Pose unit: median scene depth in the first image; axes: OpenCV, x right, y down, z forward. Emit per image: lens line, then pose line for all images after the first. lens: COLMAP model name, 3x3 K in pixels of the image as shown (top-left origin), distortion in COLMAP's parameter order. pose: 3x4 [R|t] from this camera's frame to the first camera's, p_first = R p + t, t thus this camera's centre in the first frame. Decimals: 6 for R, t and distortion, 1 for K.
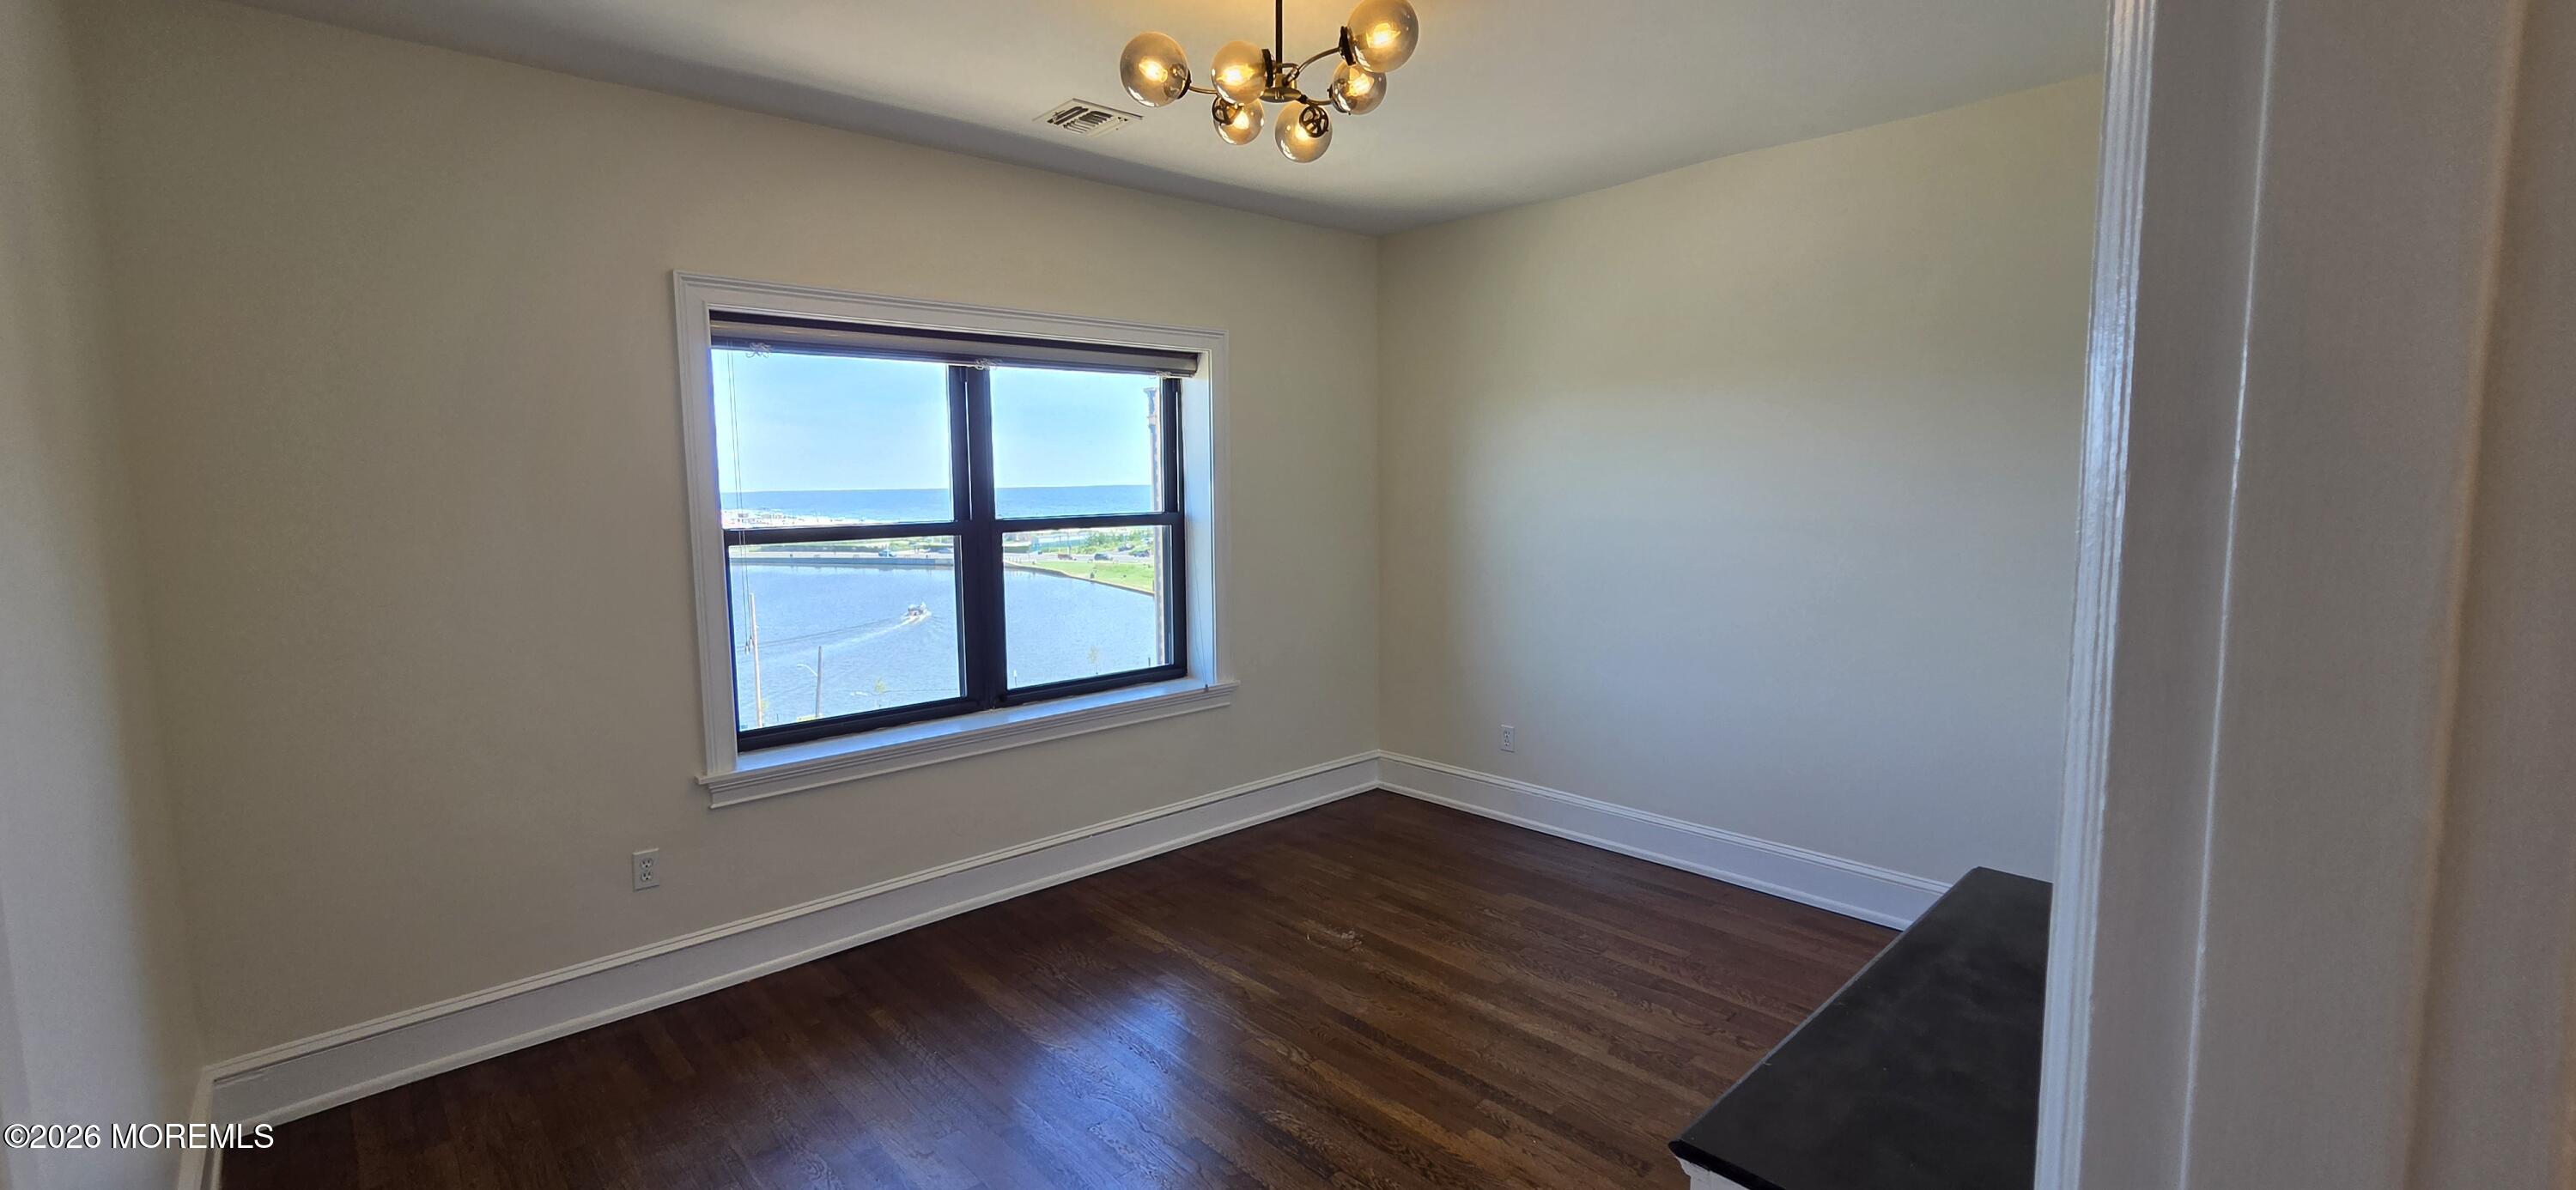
lens RADIAL K [[1057.8, 0, 1278.5], [0, 1057.8, 607.6], [0, 0, 1]] dist [-0.006718, 0.001627]
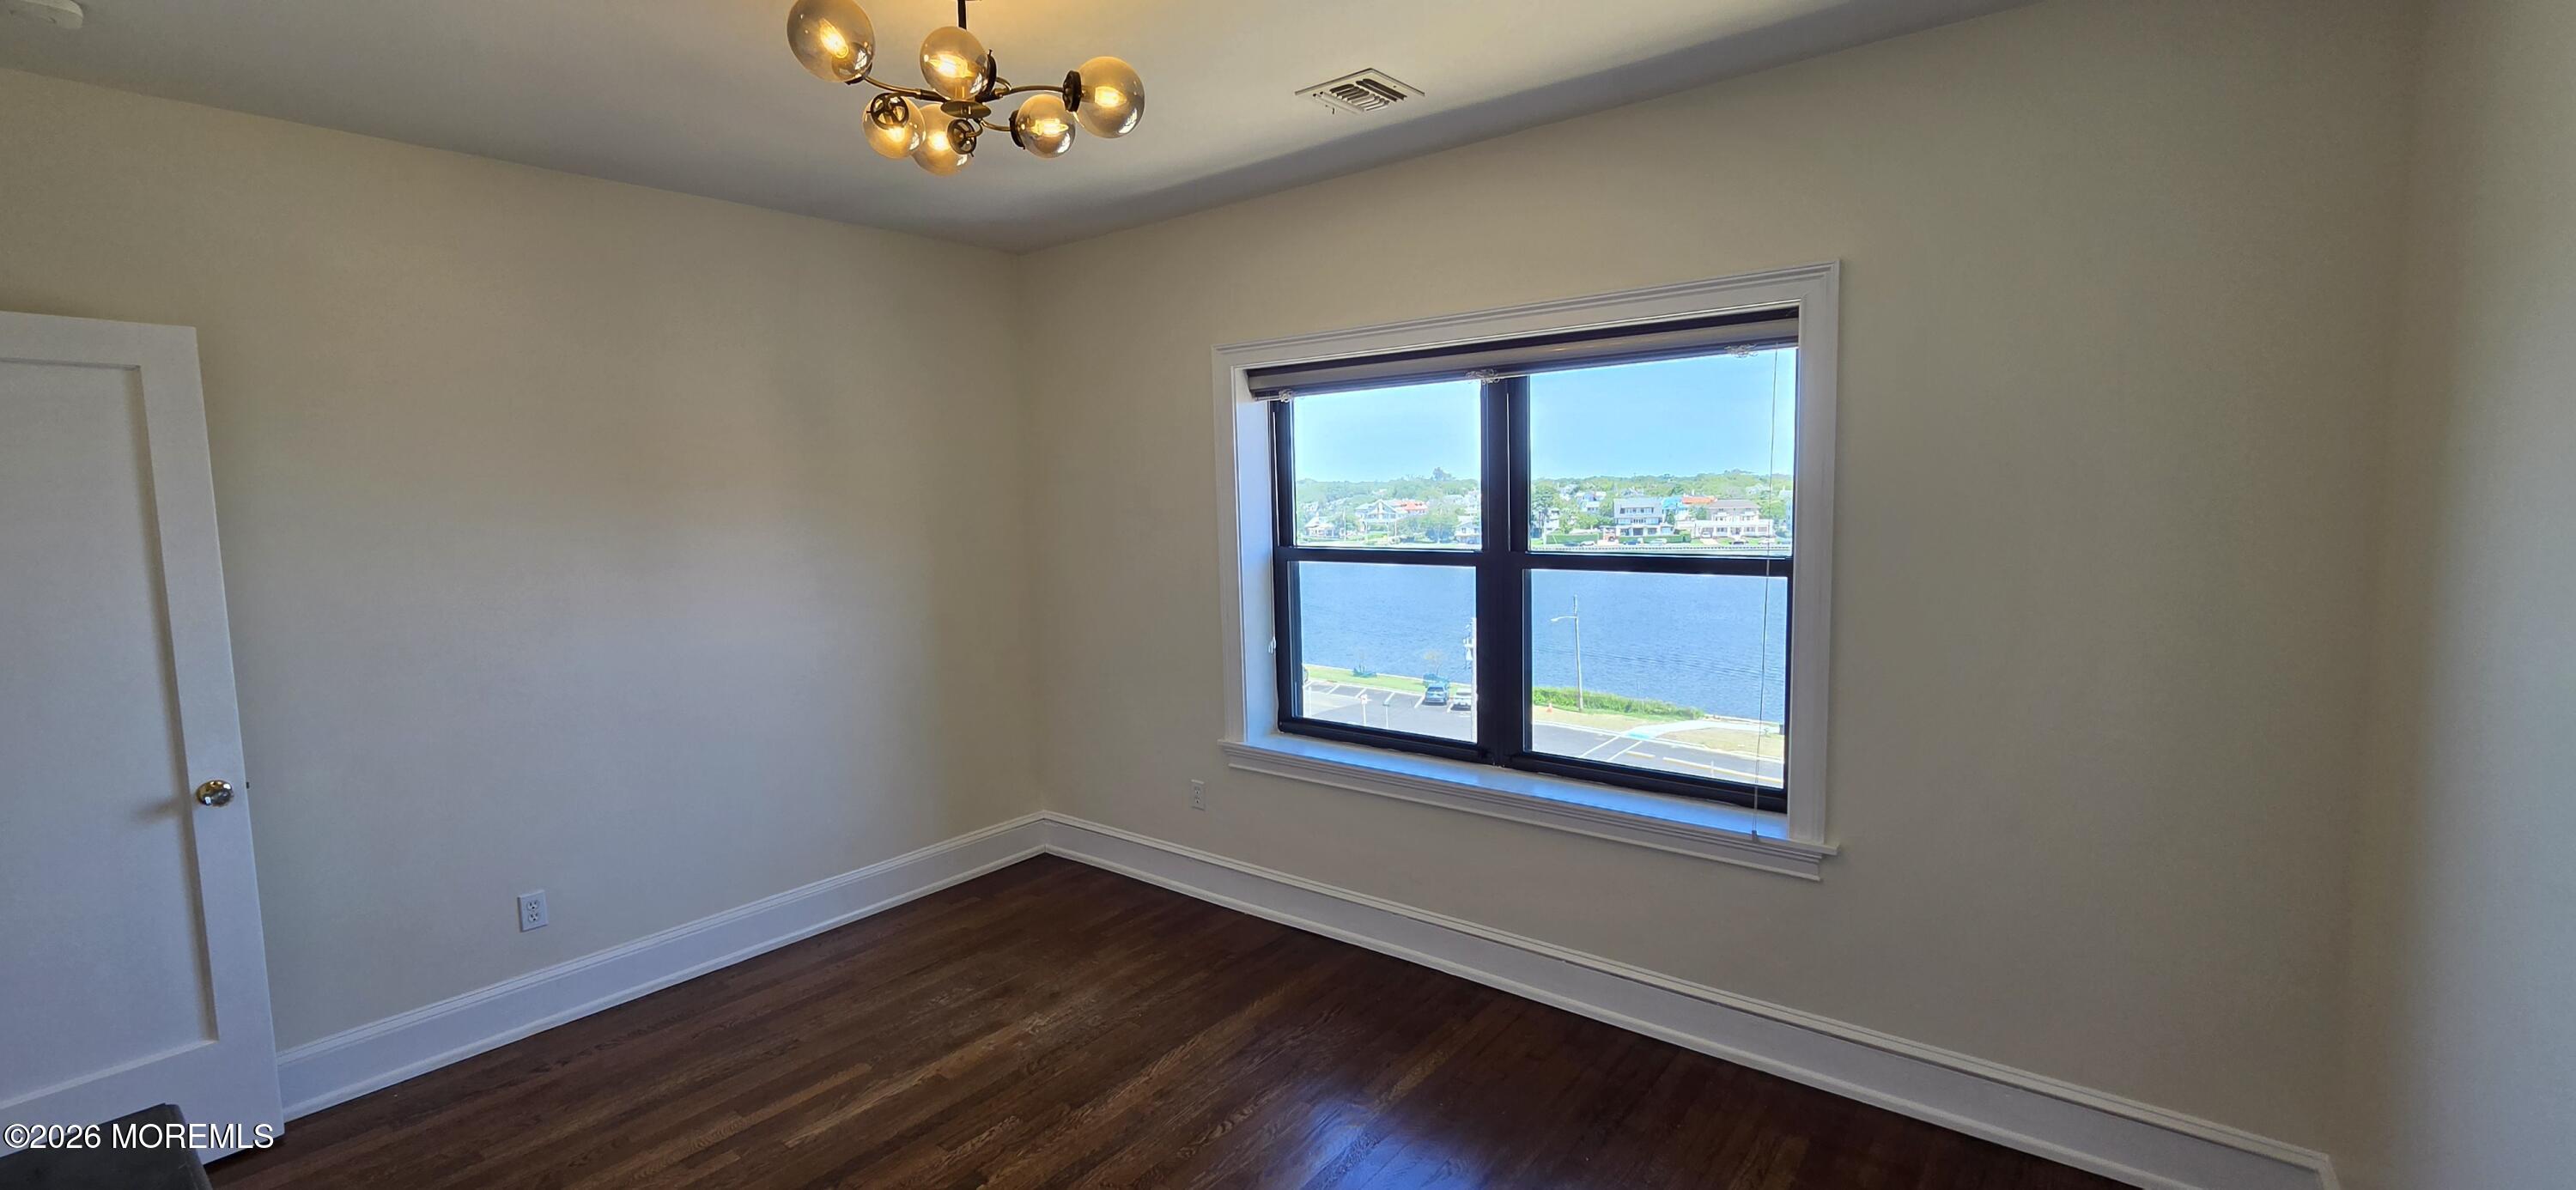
lens RADIAL K [[1057.8, 0, 1267.4], [0, 1057.8, 602.9], [0, 0, 1]] dist [-0.006718, 0.001627]
pose [[0.135527, 0.114050, -0.984188, 0.582754], [-0.099125, 0.989929, 0.101065, -0.113653], [0.985803, 0.083861, 0.145467, 0.704655]]
